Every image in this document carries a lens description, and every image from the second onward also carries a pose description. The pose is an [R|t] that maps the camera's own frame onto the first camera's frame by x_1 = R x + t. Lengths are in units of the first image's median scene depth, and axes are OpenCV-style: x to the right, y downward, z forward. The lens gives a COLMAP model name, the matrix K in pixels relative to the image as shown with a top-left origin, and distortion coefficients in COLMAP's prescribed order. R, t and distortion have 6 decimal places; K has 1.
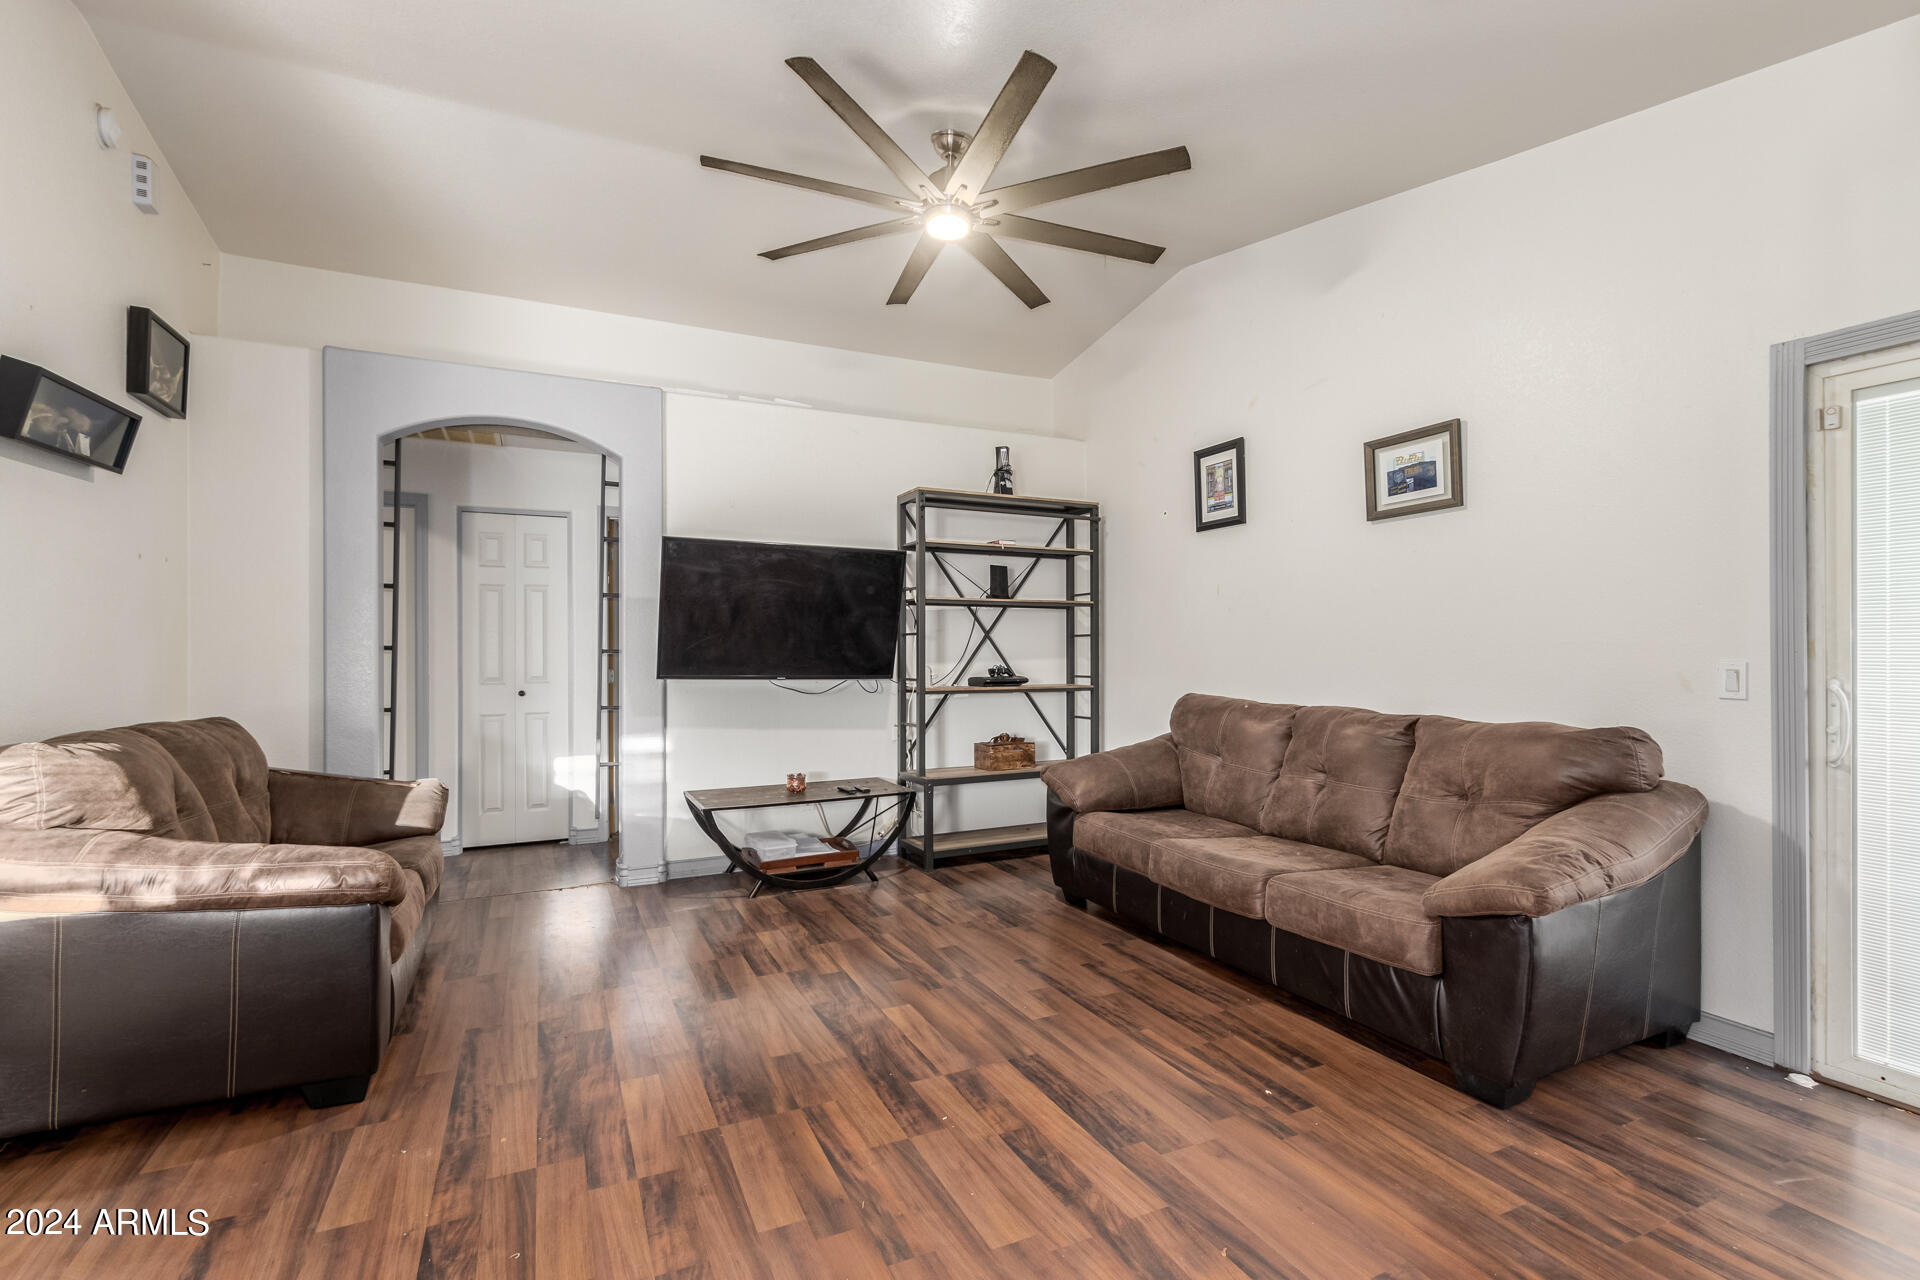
lens RADIAL K [[885.7, 0, 959.6], [0, 885.7, 642.1], [0, 0, 1]] dist [0.000039, 0.000011]
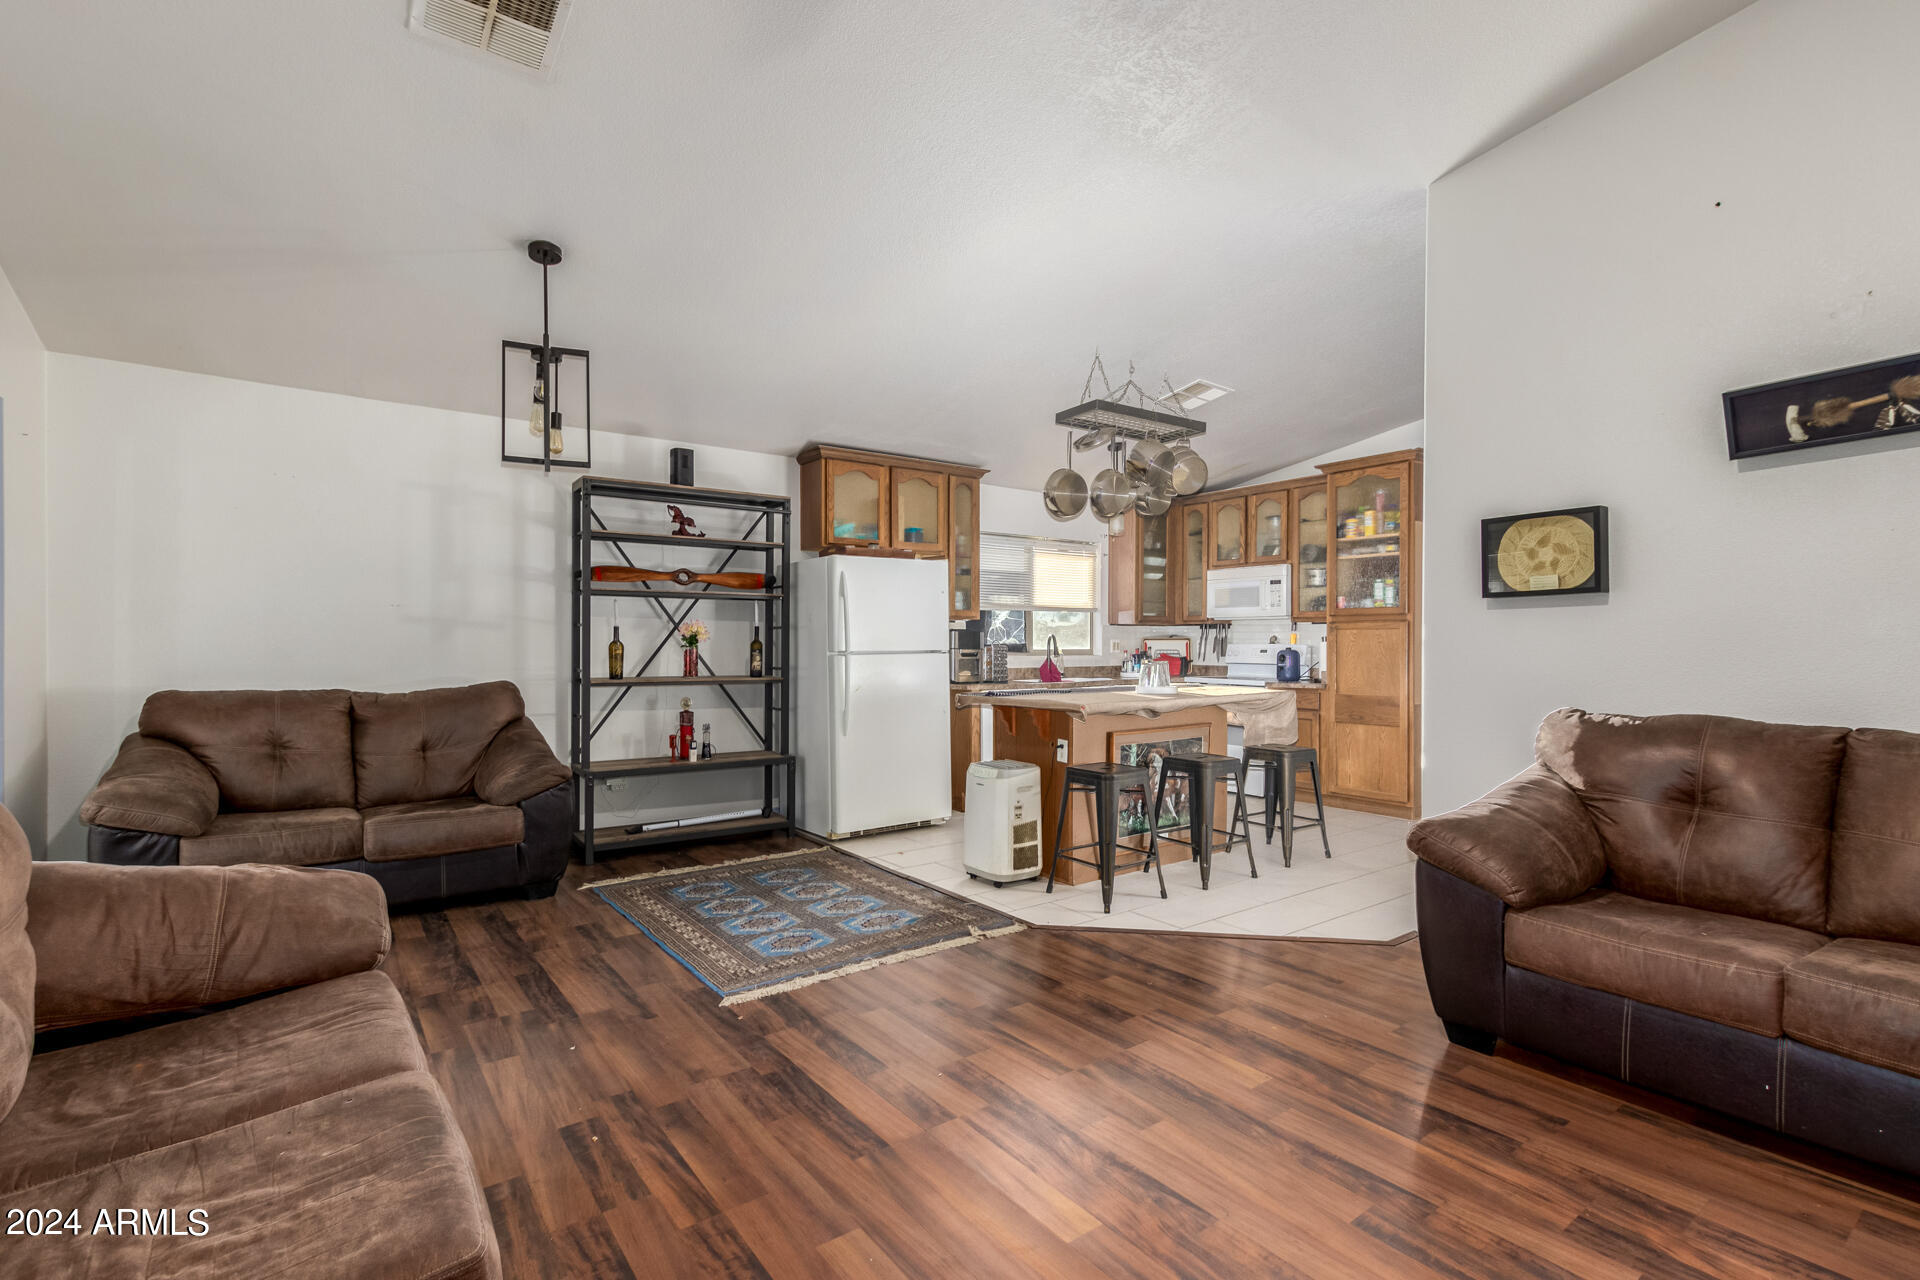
lens RADIAL K [[885.7, 0, 960.0], [0, 885.7, 646.0], [0, 0, 1]] dist [0.000039, 0.000011]
pose [[-0.981146, 0.000253, -0.193269, 0.154238], [0.002136, 0.999952, -0.009535, 0.017842], [0.193257, -0.009769, -0.981099, 1.890739]]
